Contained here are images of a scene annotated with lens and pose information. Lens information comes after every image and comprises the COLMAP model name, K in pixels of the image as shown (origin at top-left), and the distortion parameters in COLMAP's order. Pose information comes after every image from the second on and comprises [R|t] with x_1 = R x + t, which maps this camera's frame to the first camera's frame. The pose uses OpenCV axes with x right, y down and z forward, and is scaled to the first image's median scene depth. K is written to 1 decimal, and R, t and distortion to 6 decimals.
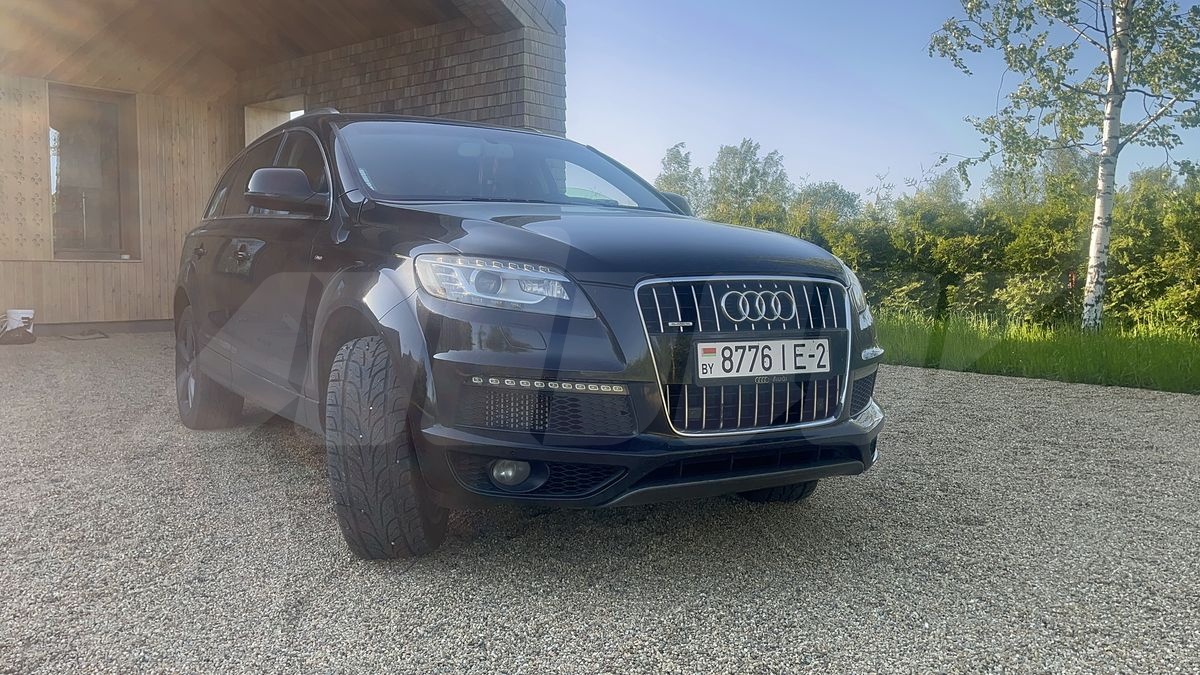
lens RADIAL K [[1002.2, 0, 600.1], [0, 1002.2, 339.8], [0, 0, 1]] dist [0.035567, -0.003367]
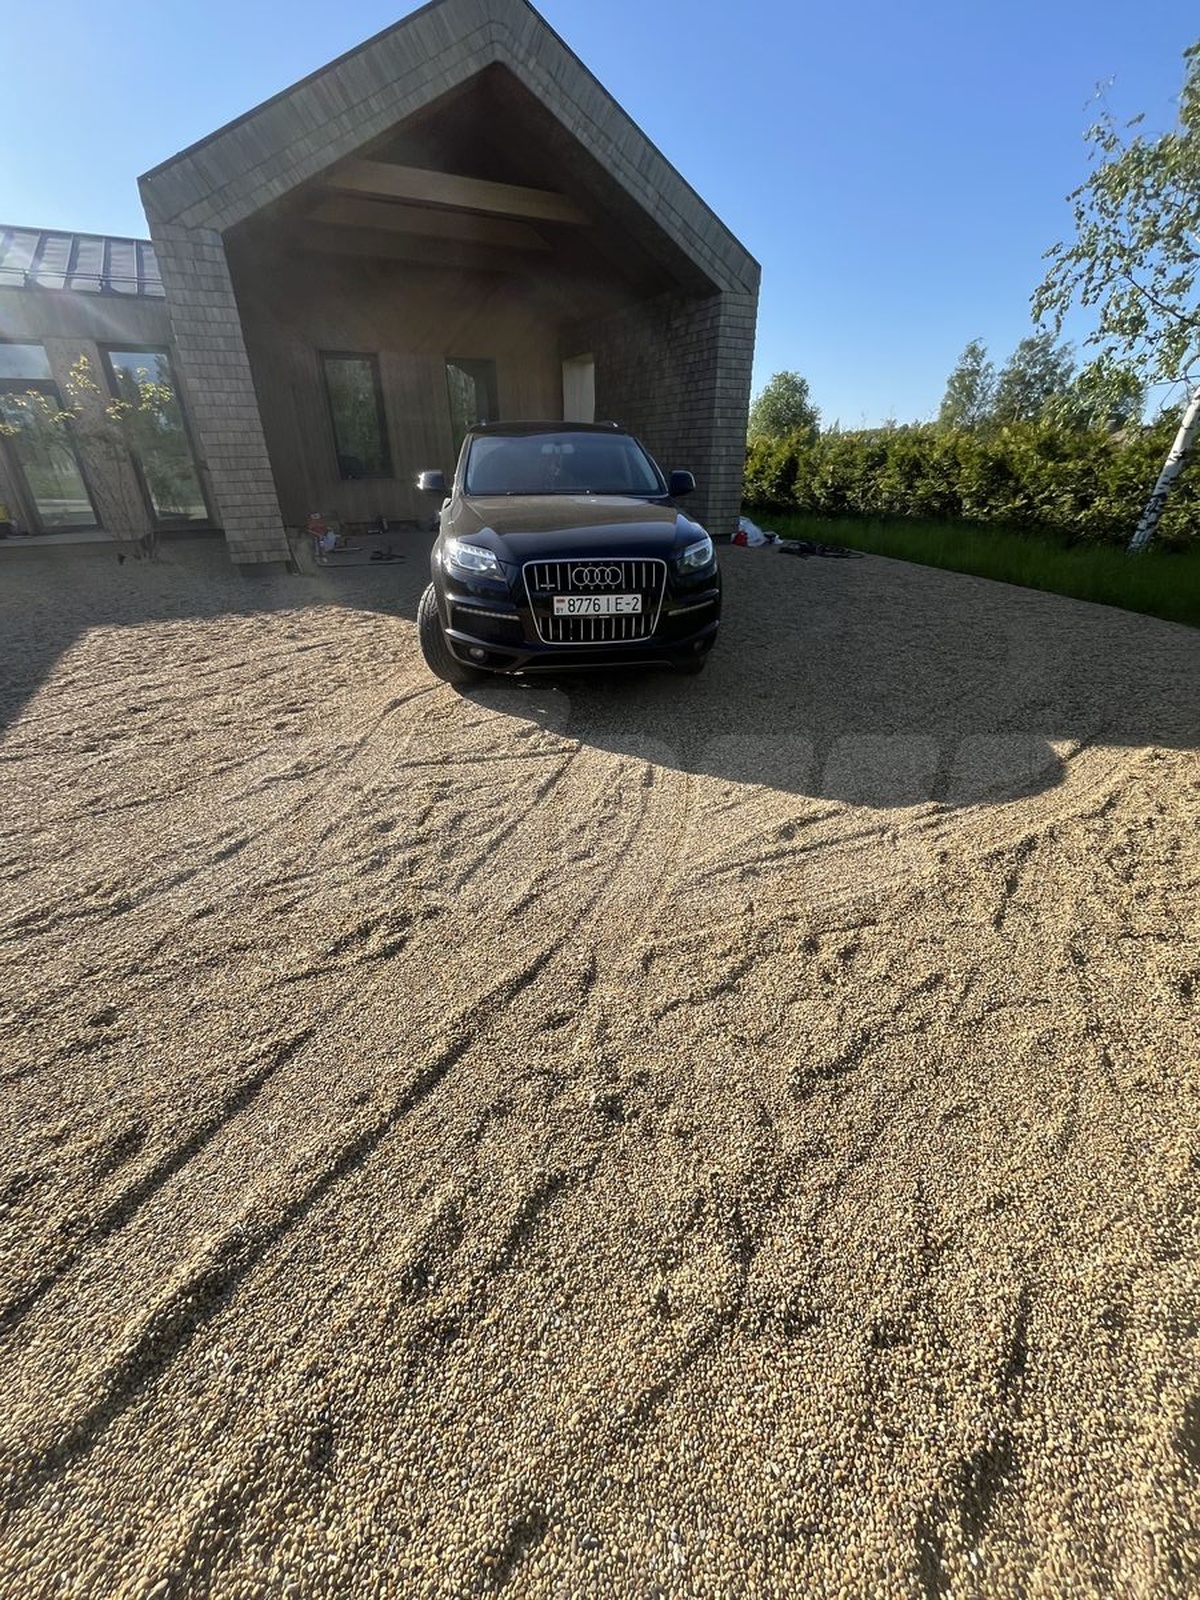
lens RADIAL K [[654.0, 0, 599.0], [0, 654.0, 804.4], [0, 0, 1]] dist [-0.005339, 0.000359]
pose [[0.925036, 0.172814, -0.338294, 0.661887], [-0.019551, 0.911010, 0.411920, -0.150700], [0.379375, -0.374427, 0.846096, -0.215227]]
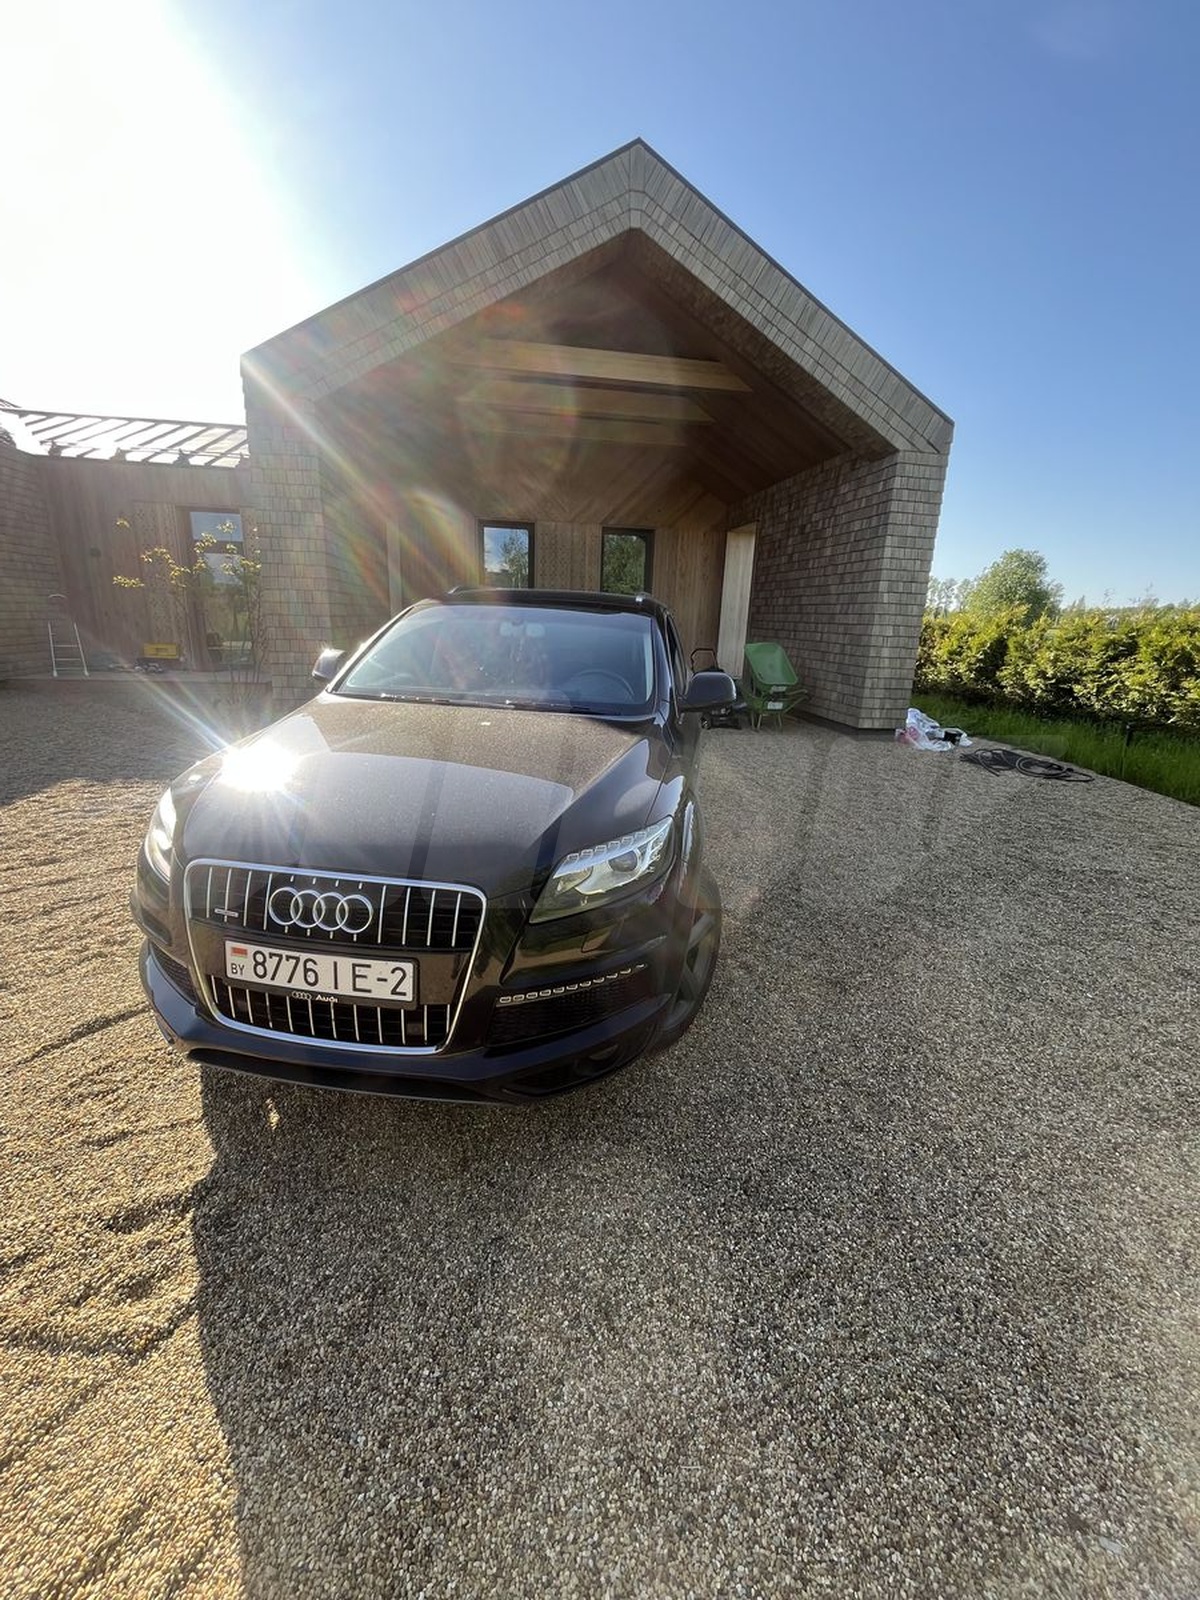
lens RADIAL K [[654.0, 0, 597.8], [0, 654.0, 798.4], [0, 0, 1]] dist [-0.005339, 0.000359]
pose [[0.762417, 0.199355, -0.615612, 0.662686], [-0.077713, 0.972683, 0.218741, -0.265911], [0.642402, -0.118931, 0.757083, 0.746813]]
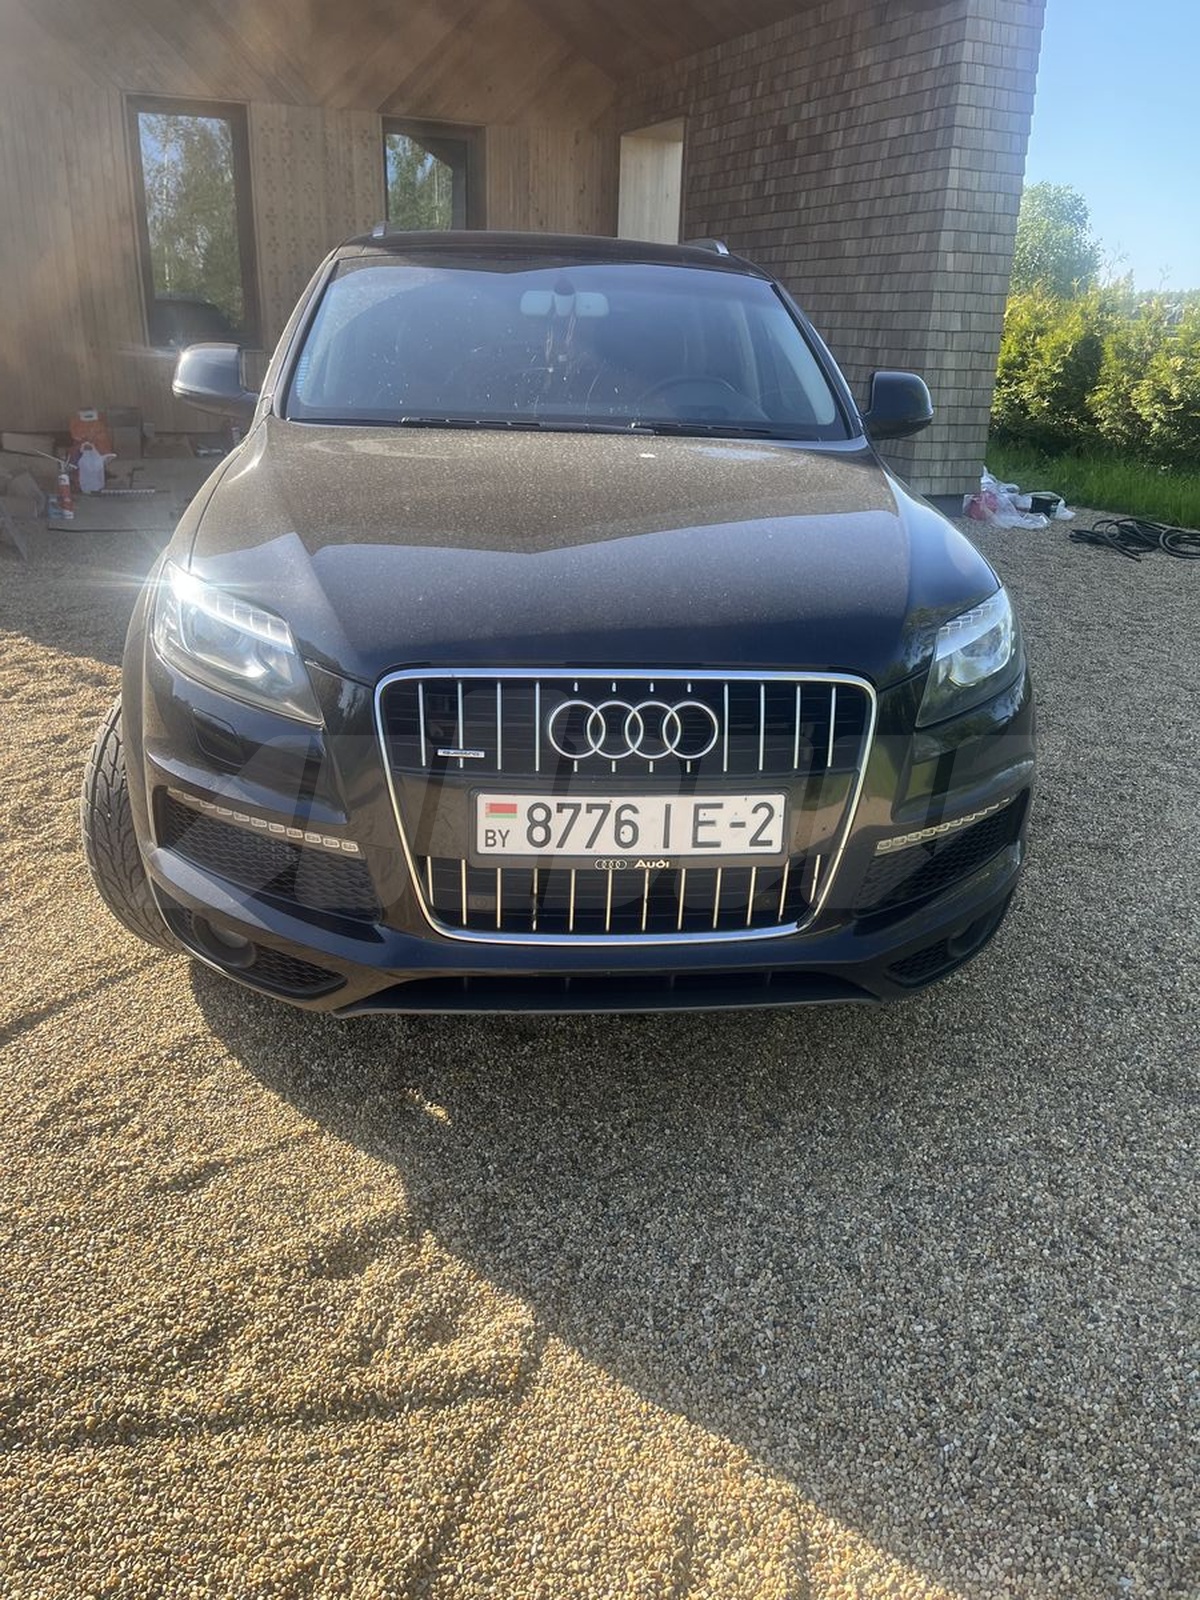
lens RADIAL K [[1225.2, 0, 604.0], [0, 1225.2, 799.8], [0, 0, 1]] dist [0.068151, -0.084973]
pose [[0.898564, 0.182031, -0.399310, 0.420067], [-0.058451, 0.951451, 0.302200, -0.198815], [0.434933, -0.248206, 0.865579, 0.407216]]
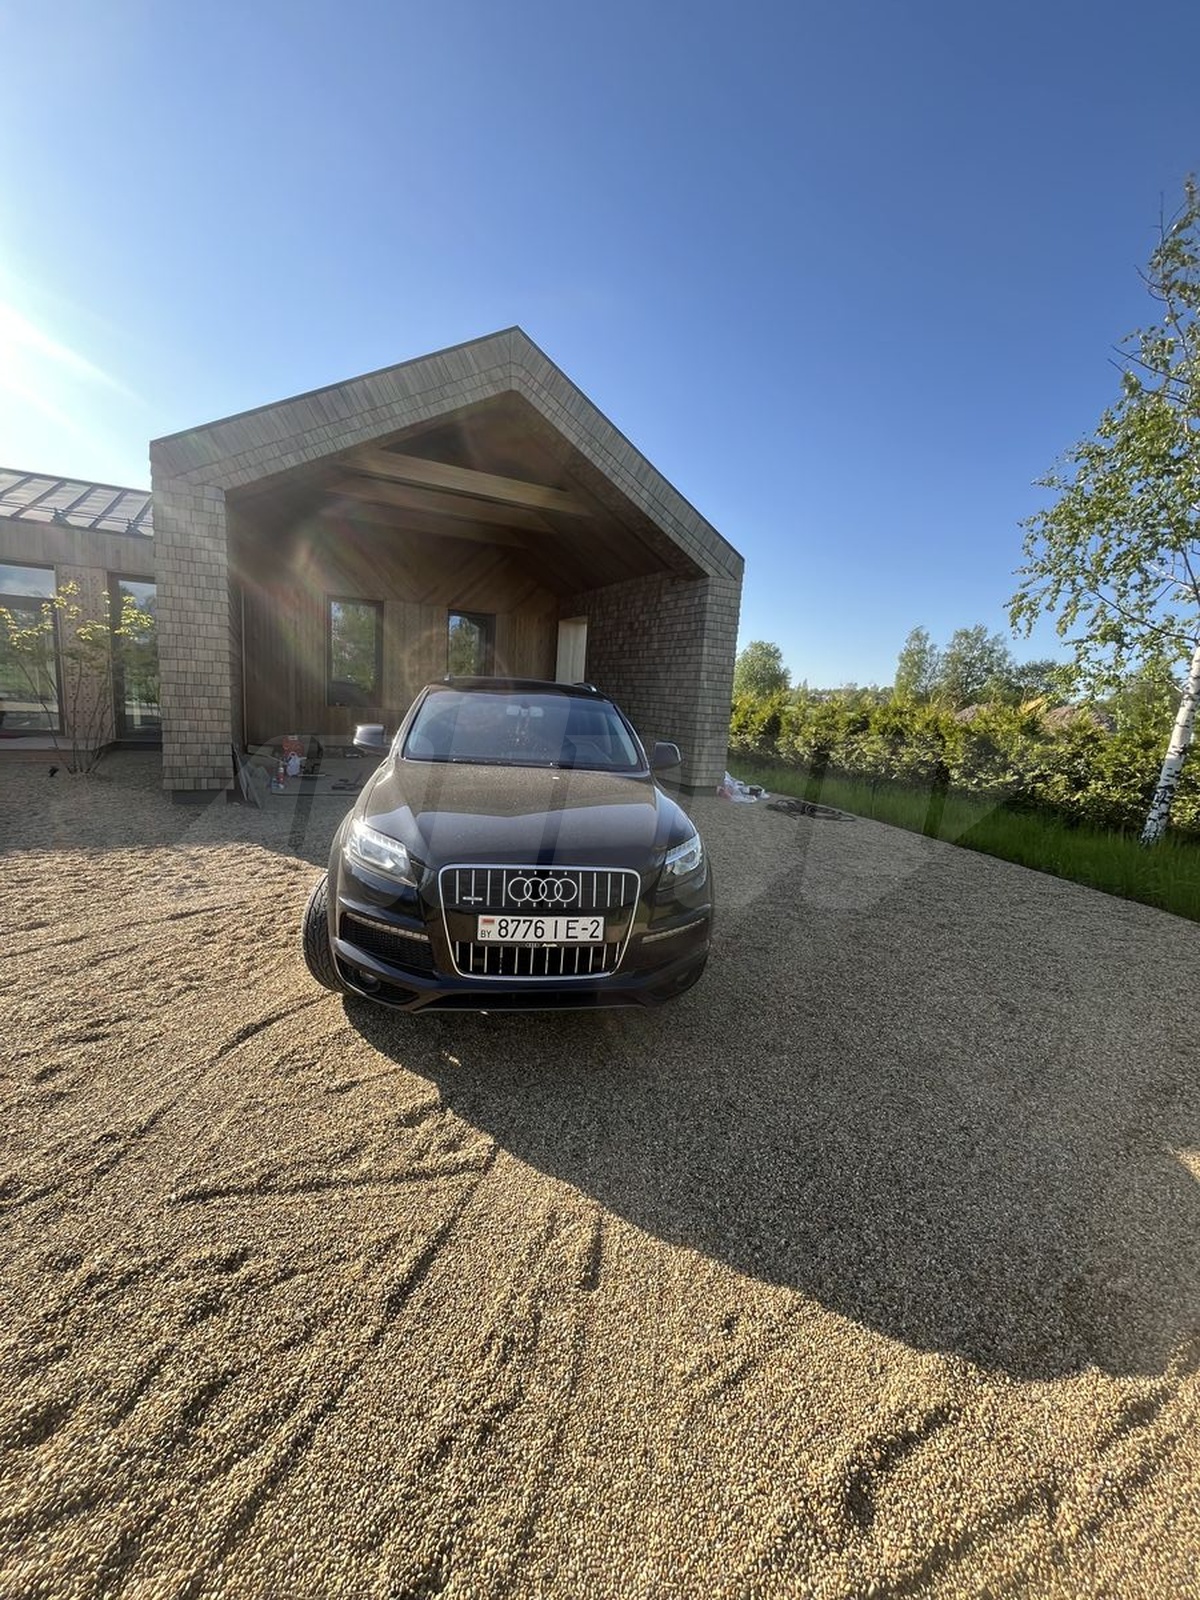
lens RADIAL K [[654.0, 0, 600.8], [0, 654.0, 798.4], [0, 0, 1]] dist [-0.005339, 0.000359]
pose [[0.926534, 0.115081, -0.358177, 0.539202], [-0.087564, 0.991885, 0.092179, -0.246972], [0.365879, -0.054043, 0.929092, 0.208856]]
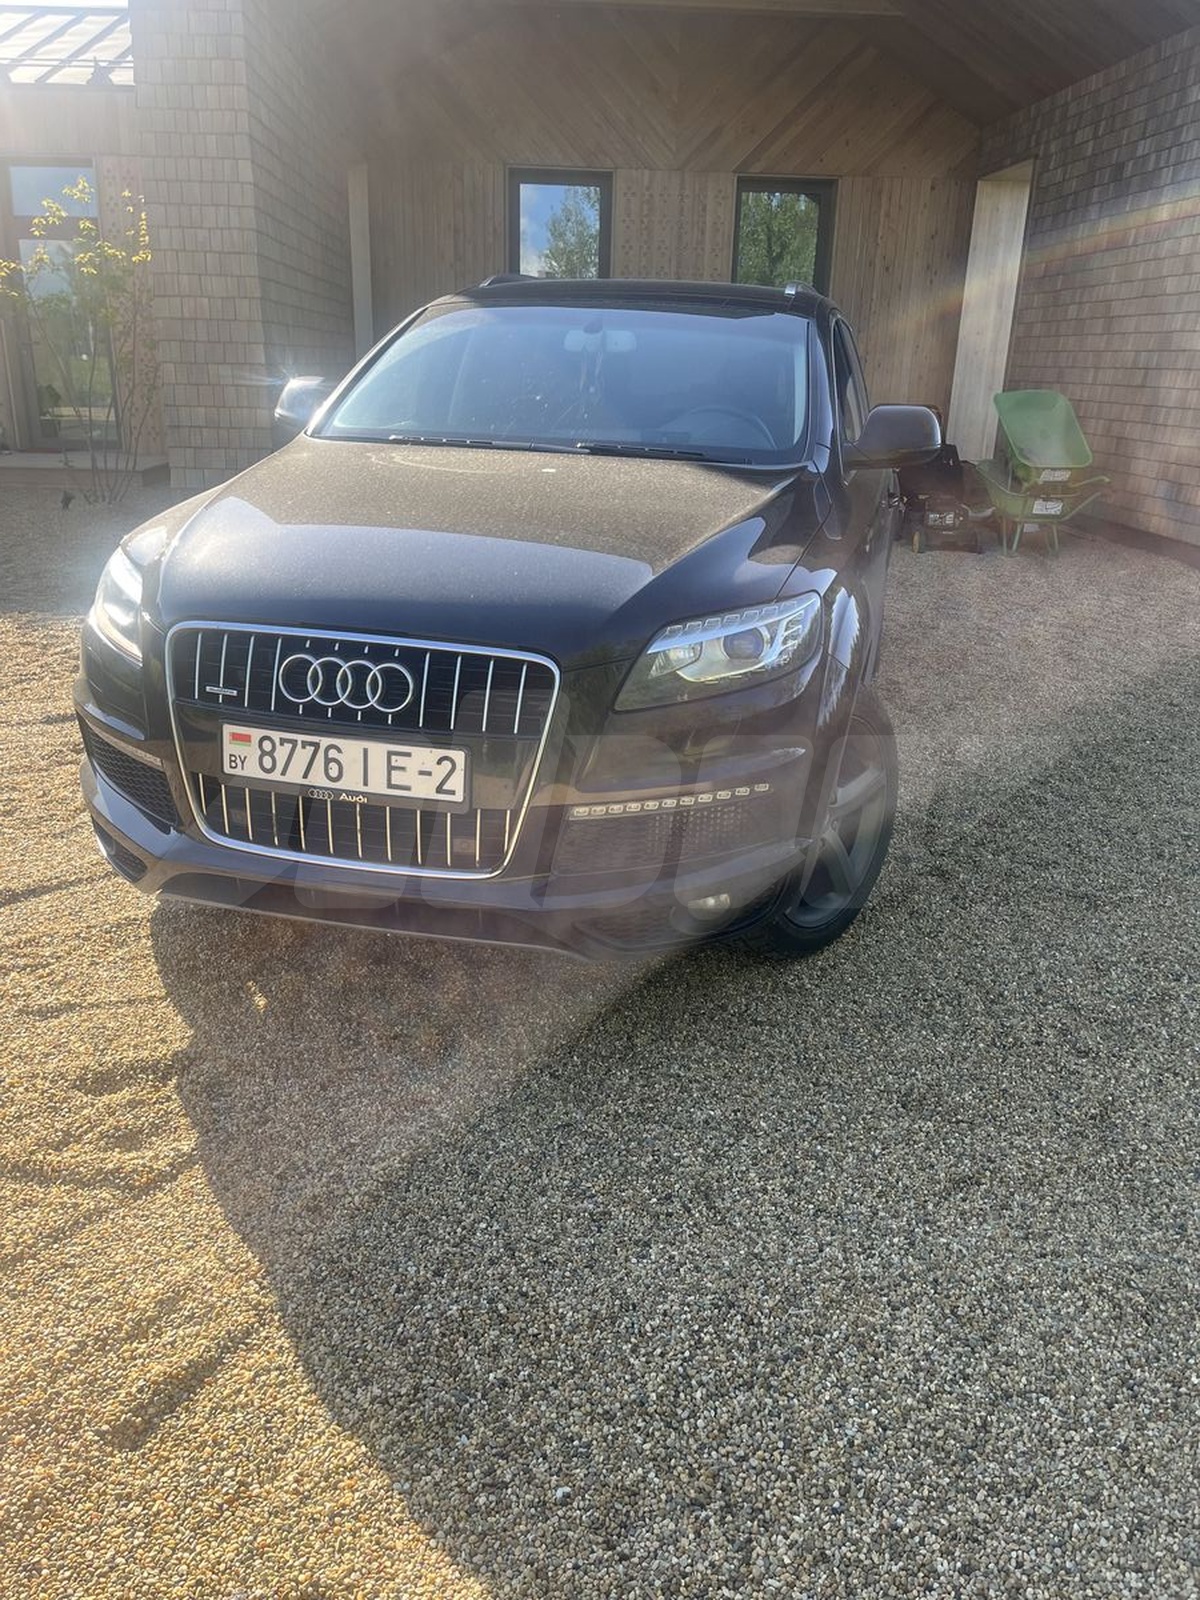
lens RADIAL K [[1225.2, 0, 596.8], [0, 1225.2, 797.0], [0, 0, 1]] dist [0.068151, -0.084973]
pose [[0.695056, 0.256330, -0.671709, 0.834774], [-0.073165, 0.954651, 0.288596, -0.207057], [0.715223, -0.151445, 0.682290, 0.561014]]
